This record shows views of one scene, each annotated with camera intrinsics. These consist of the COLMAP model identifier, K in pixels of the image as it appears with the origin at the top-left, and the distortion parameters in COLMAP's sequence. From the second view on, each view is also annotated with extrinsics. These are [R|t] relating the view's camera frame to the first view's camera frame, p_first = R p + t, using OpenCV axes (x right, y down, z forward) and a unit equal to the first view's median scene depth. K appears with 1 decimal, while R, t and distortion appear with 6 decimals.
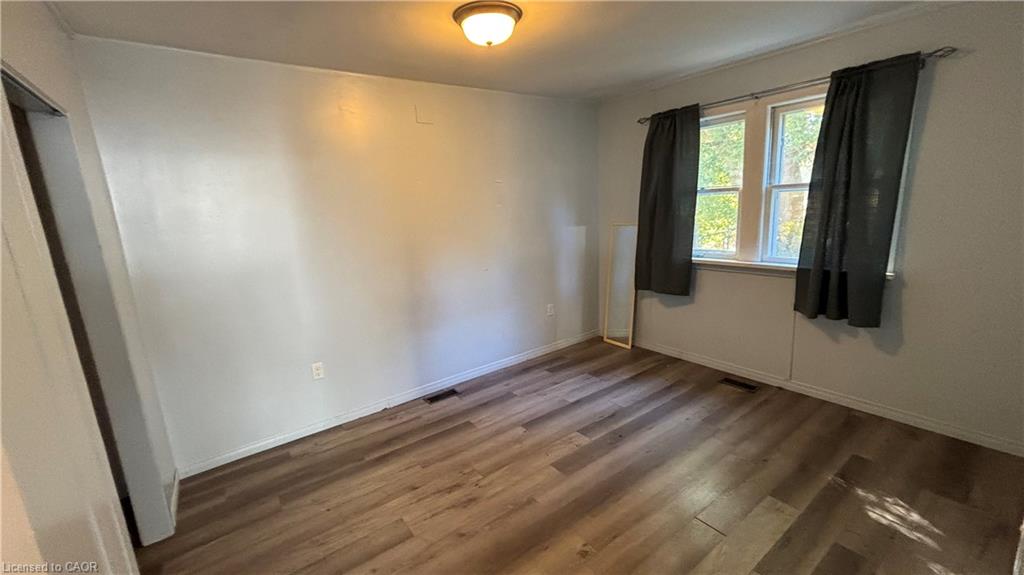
lens RADIAL K [[414.4, 0, 510.5], [0, 414.4, 288.4], [0, 0, 1]] dist [0.001878, -0.000167]
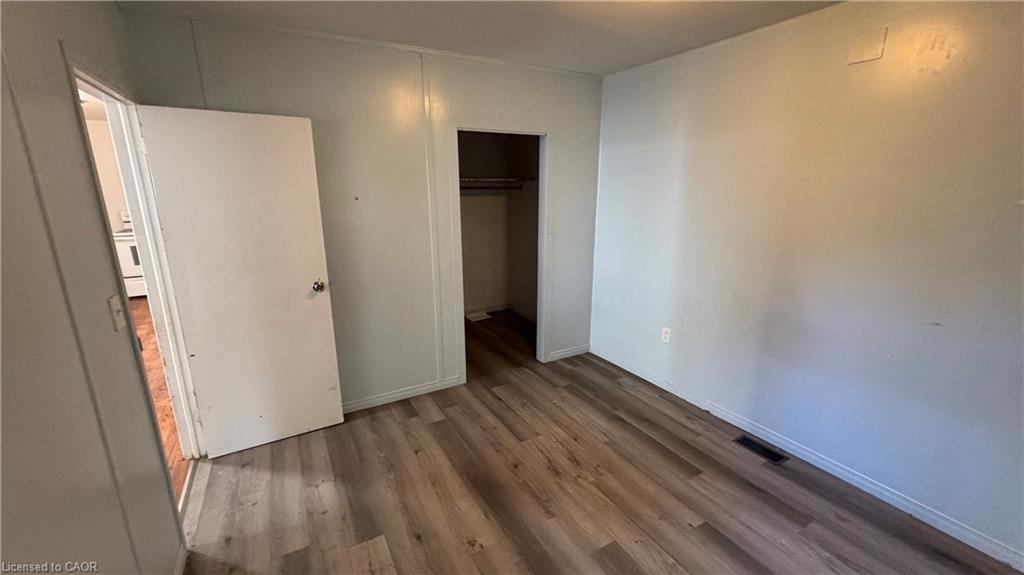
lens RADIAL K [[414.4, 0, 510.5], [0, 414.4, 288.4], [0, 0, 1]] dist [0.001878, -0.000167]
pose [[-0.121954, 0.290935, -0.948938, 0.653193], [-0.193684, 0.930719, 0.310241, -0.195601], [0.973454, 0.221630, -0.057155, 0.689204]]
